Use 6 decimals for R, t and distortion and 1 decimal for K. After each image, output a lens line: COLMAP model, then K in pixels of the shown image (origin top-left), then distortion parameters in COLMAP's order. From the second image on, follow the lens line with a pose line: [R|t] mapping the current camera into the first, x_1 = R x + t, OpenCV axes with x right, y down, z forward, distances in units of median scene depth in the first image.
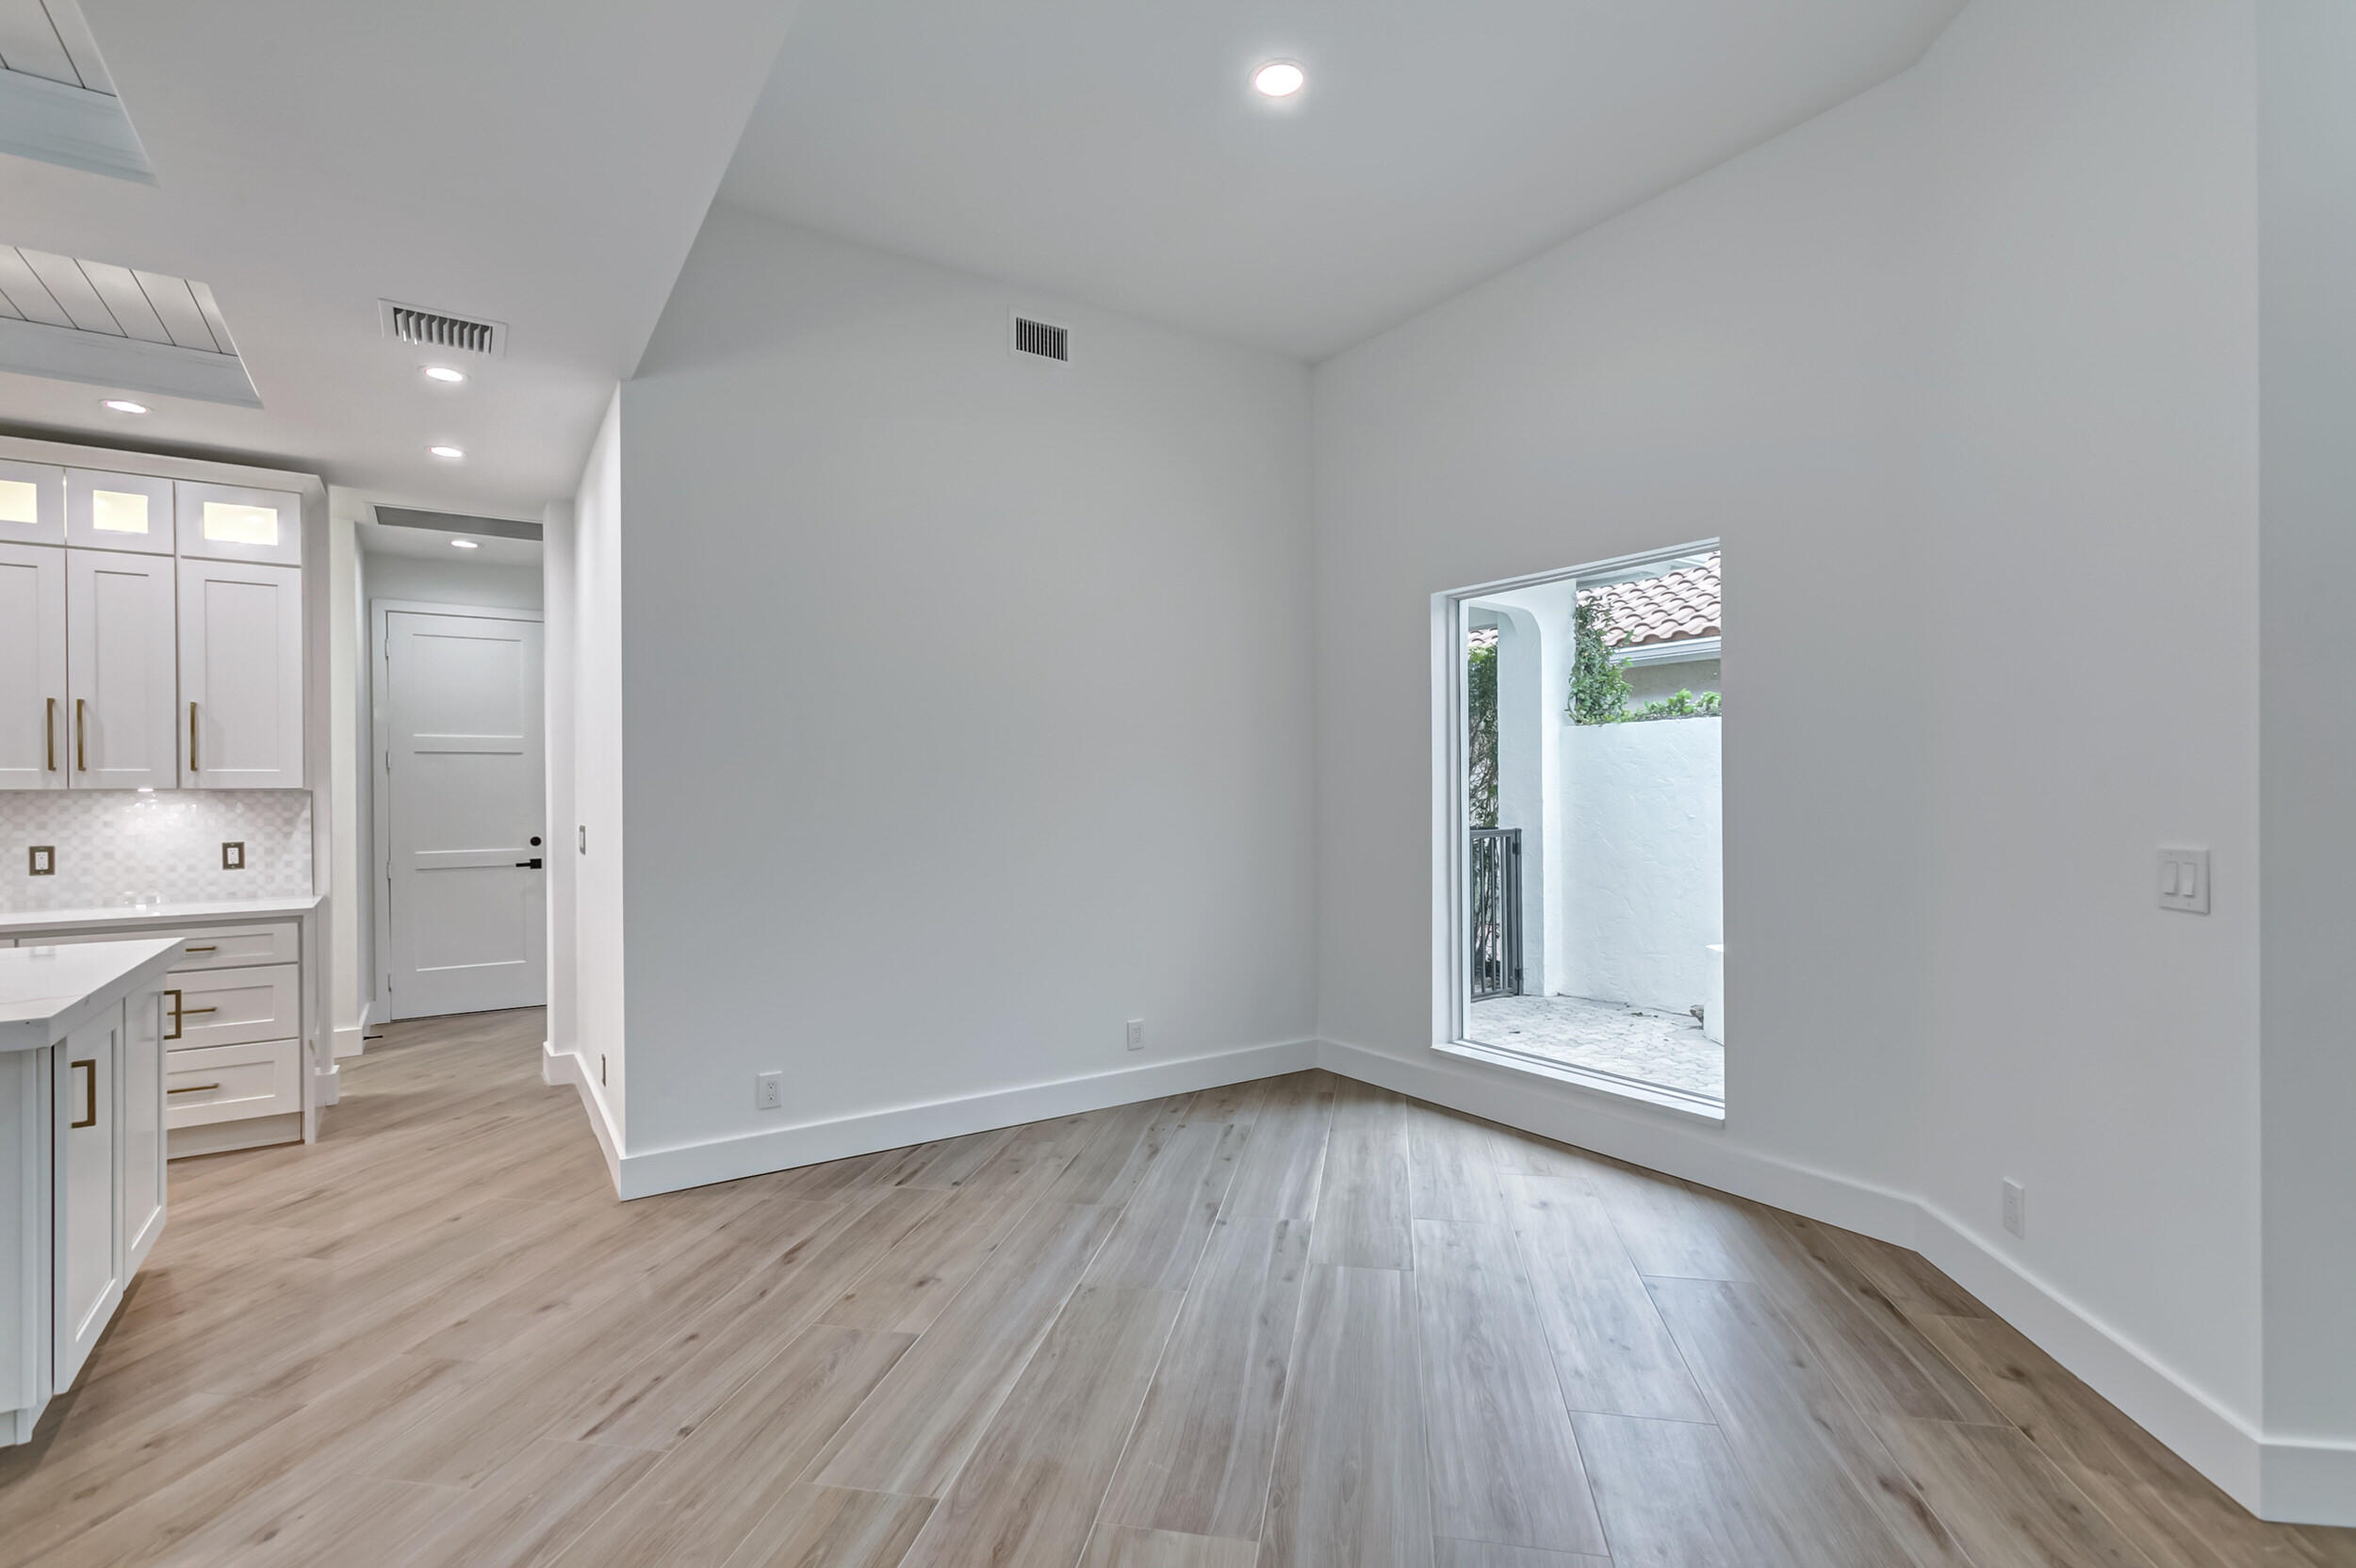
lens RADIAL K [[1097.5, 0, 1174.0], [0, 1097.5, 787.5], [0, 0, 1]] dist [-0.009543, 0.012427]
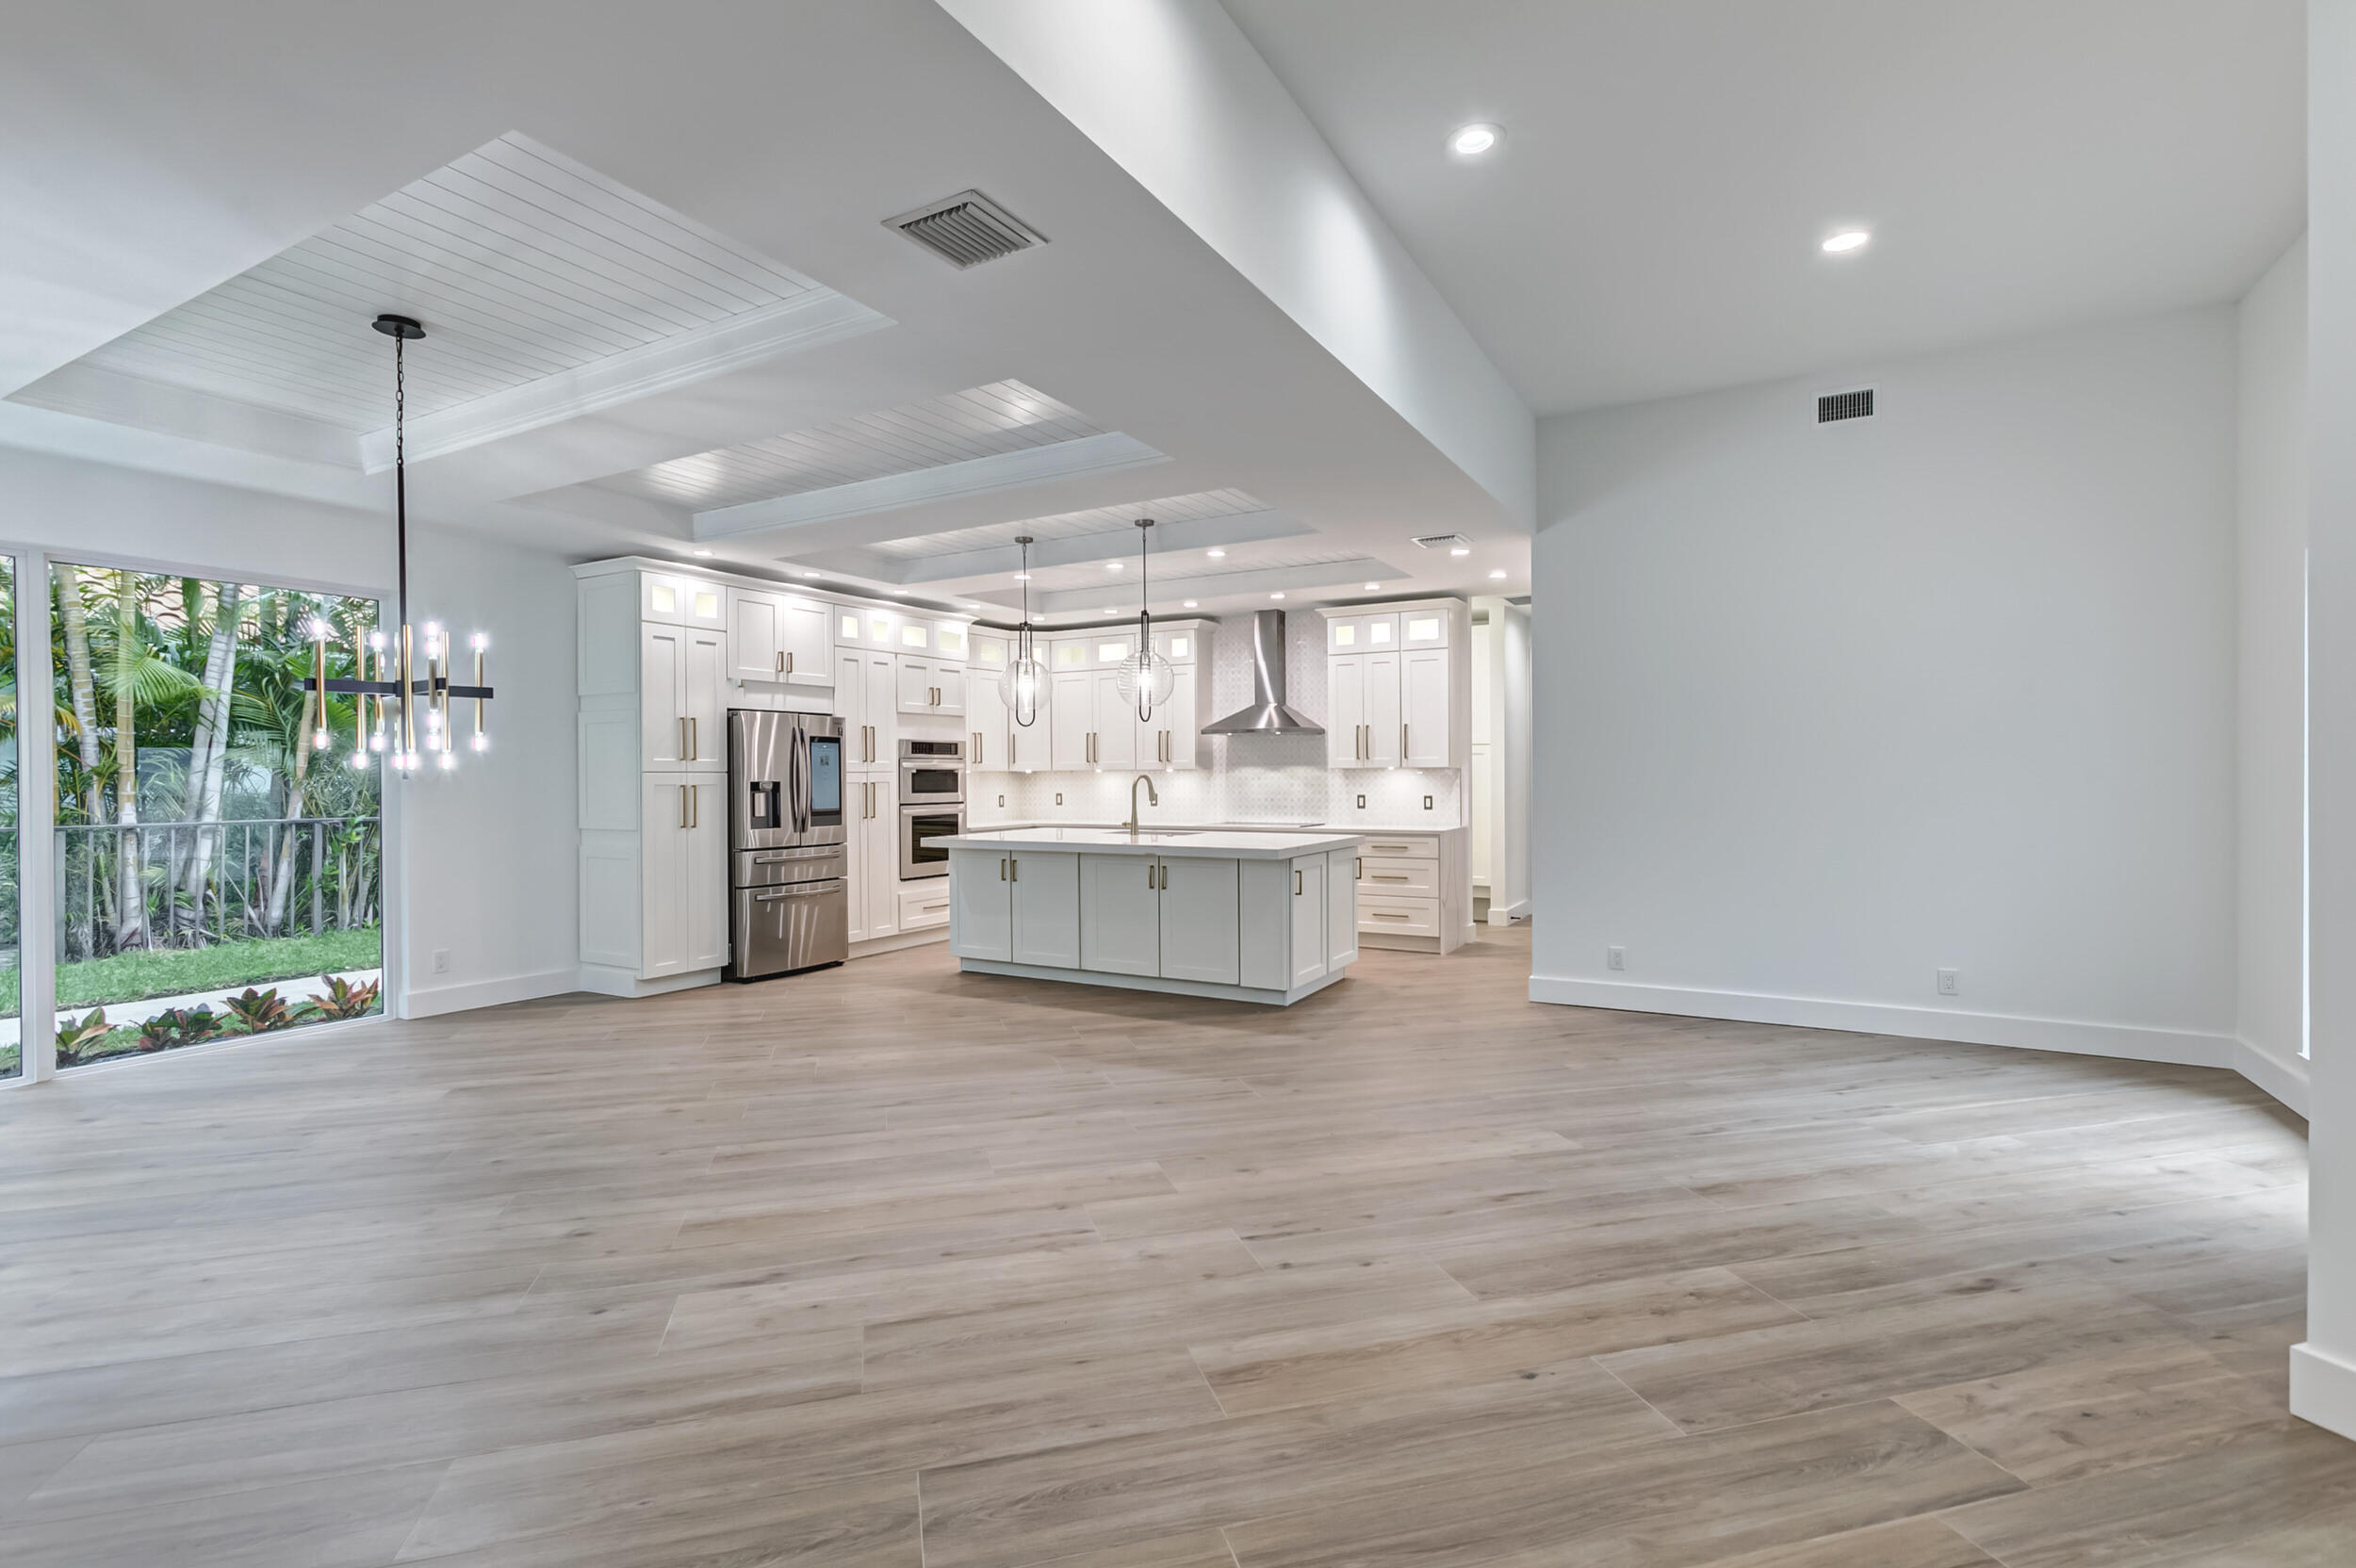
lens RADIAL K [[1089.8, 0, 1173.1], [0, 1089.8, 782.8], [0, 0, 1]] dist [-0.014277, 0.011262]
pose [[0.443449, 0.012146, -0.896217, 0.680594], [0.007400, 0.999824, 0.017212, -0.008423], [0.896269, -0.014265, 0.443281, -0.243774]]
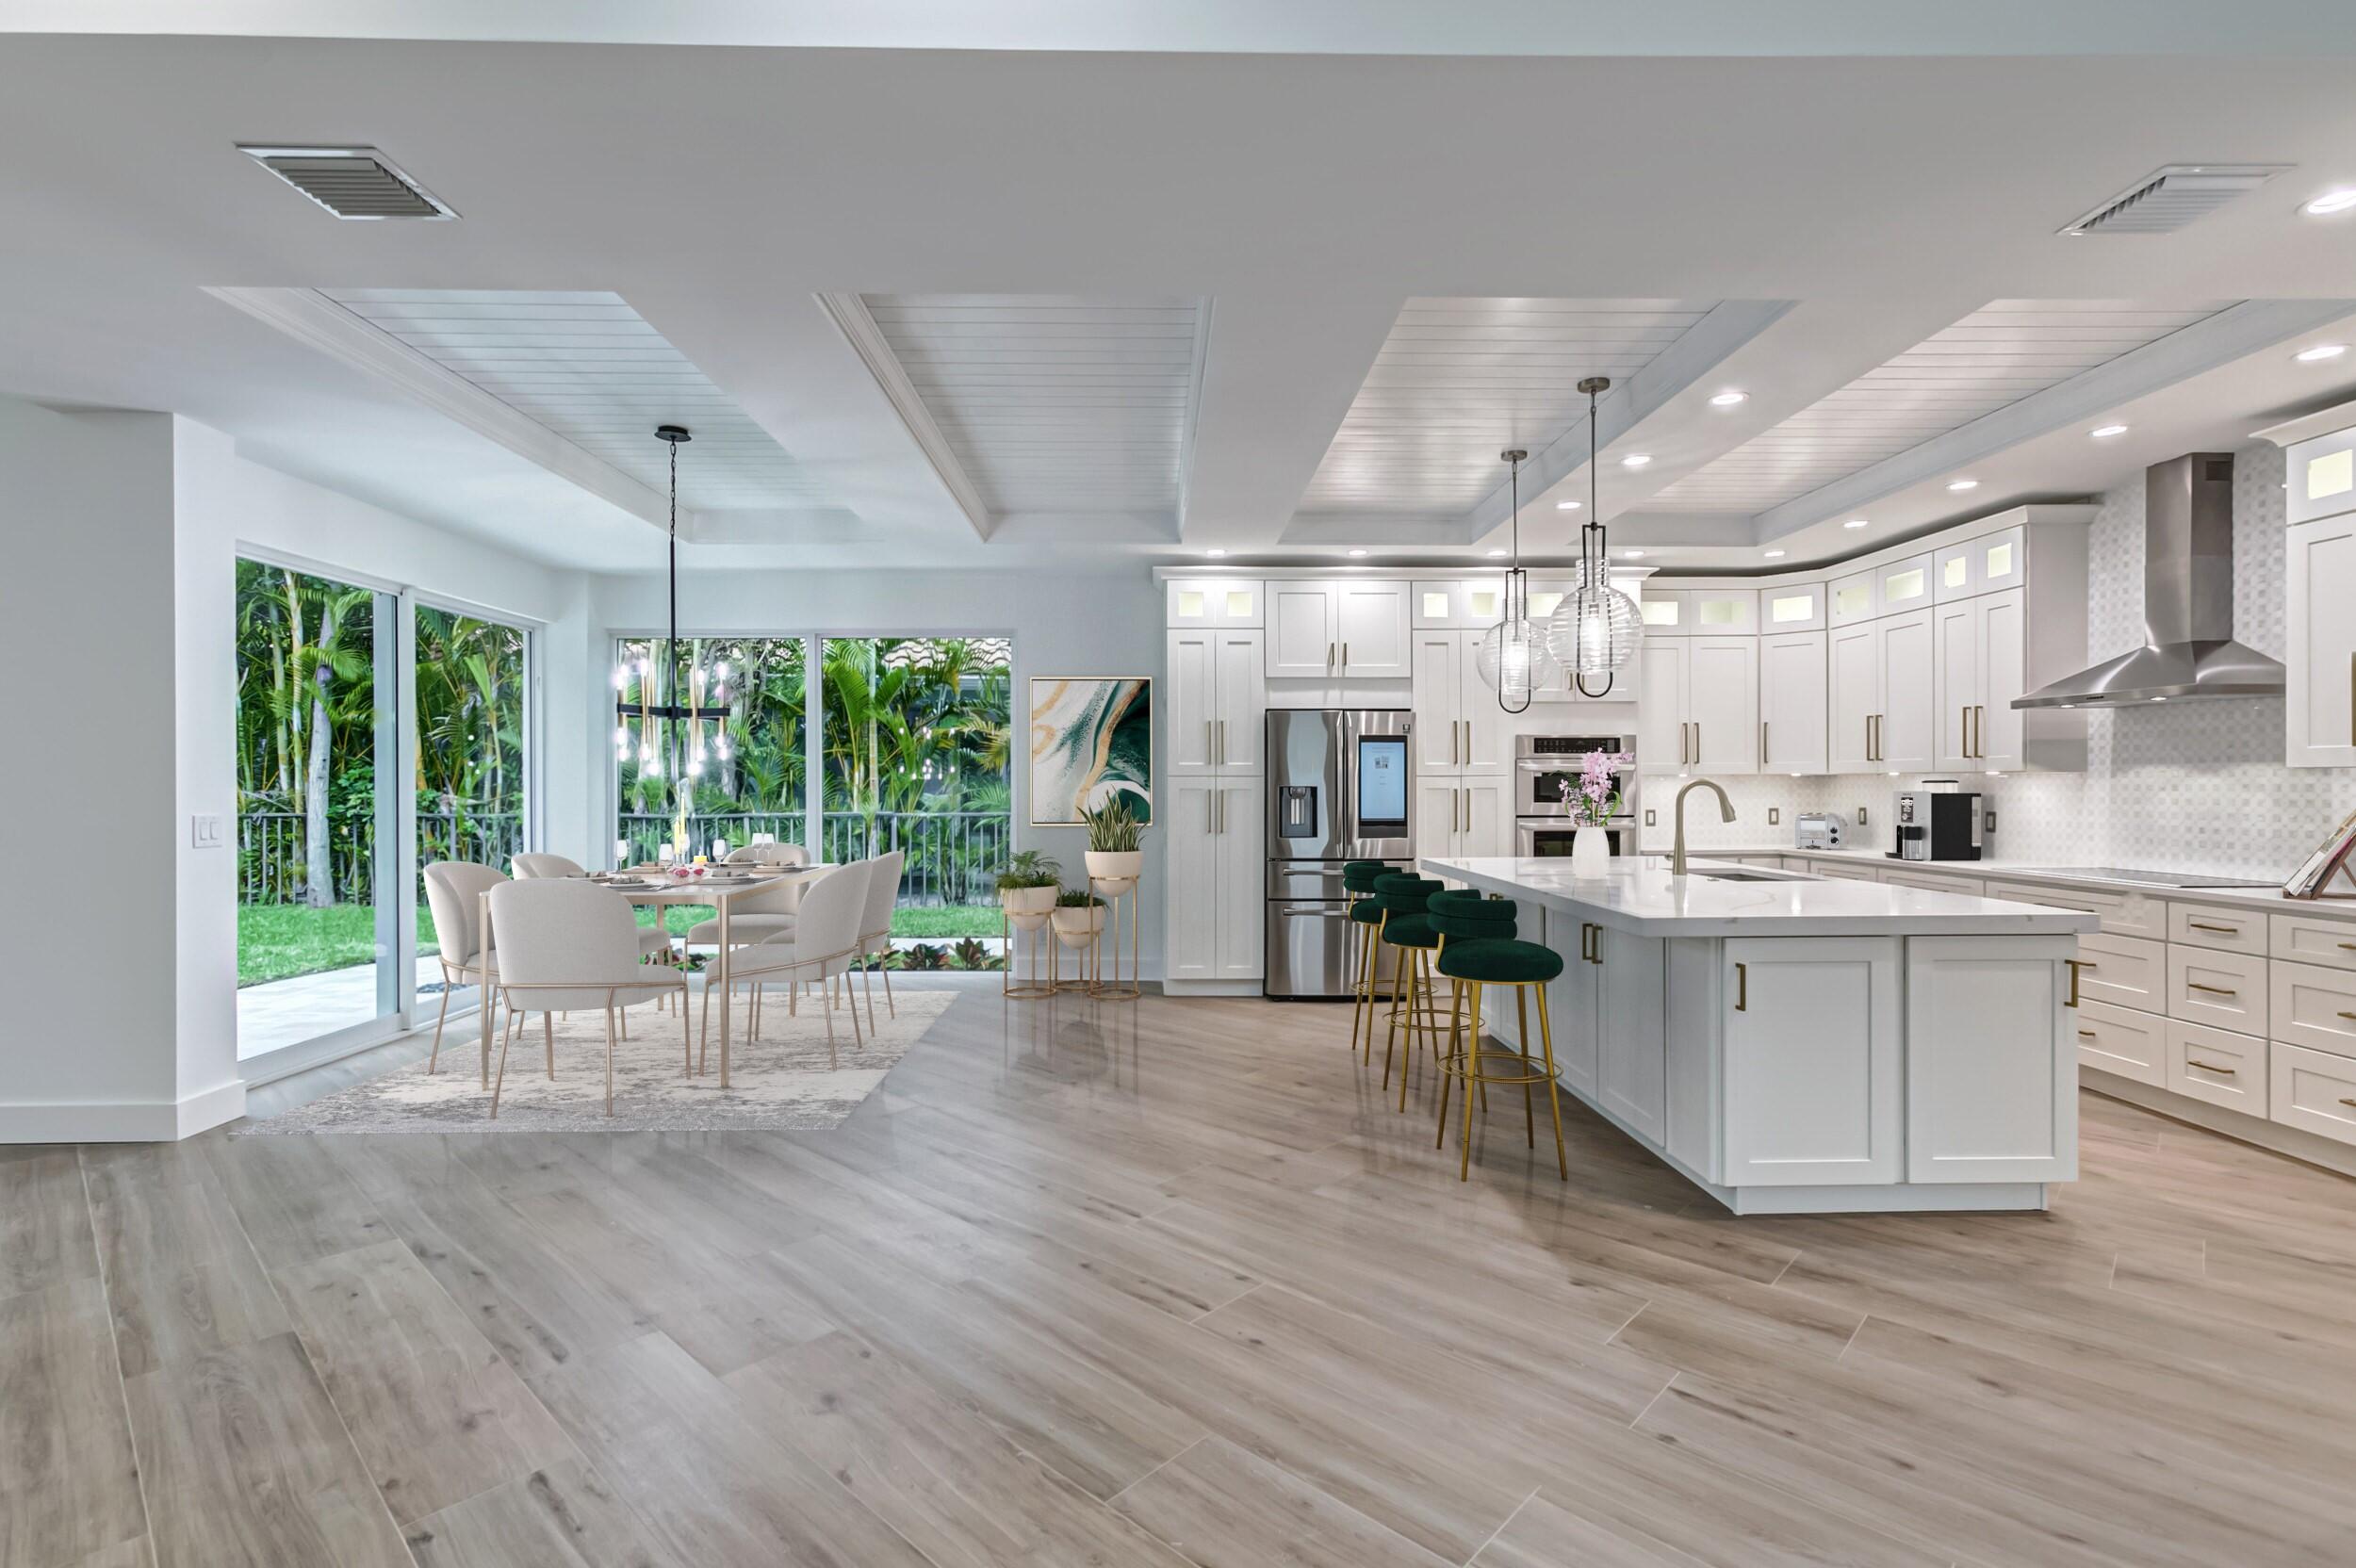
lens RADIAL K [[1097.5, 0, 1174.0], [0, 1097.5, 787.5], [0, 0, 1]] dist [-0.009543, 0.012427]
pose [[-0.536595, 0.013321, -0.843735, 0.316685], [0.011410, 0.999899, 0.008531, -0.000062], [0.843763, -0.005049, -0.536693, 0.614693]]
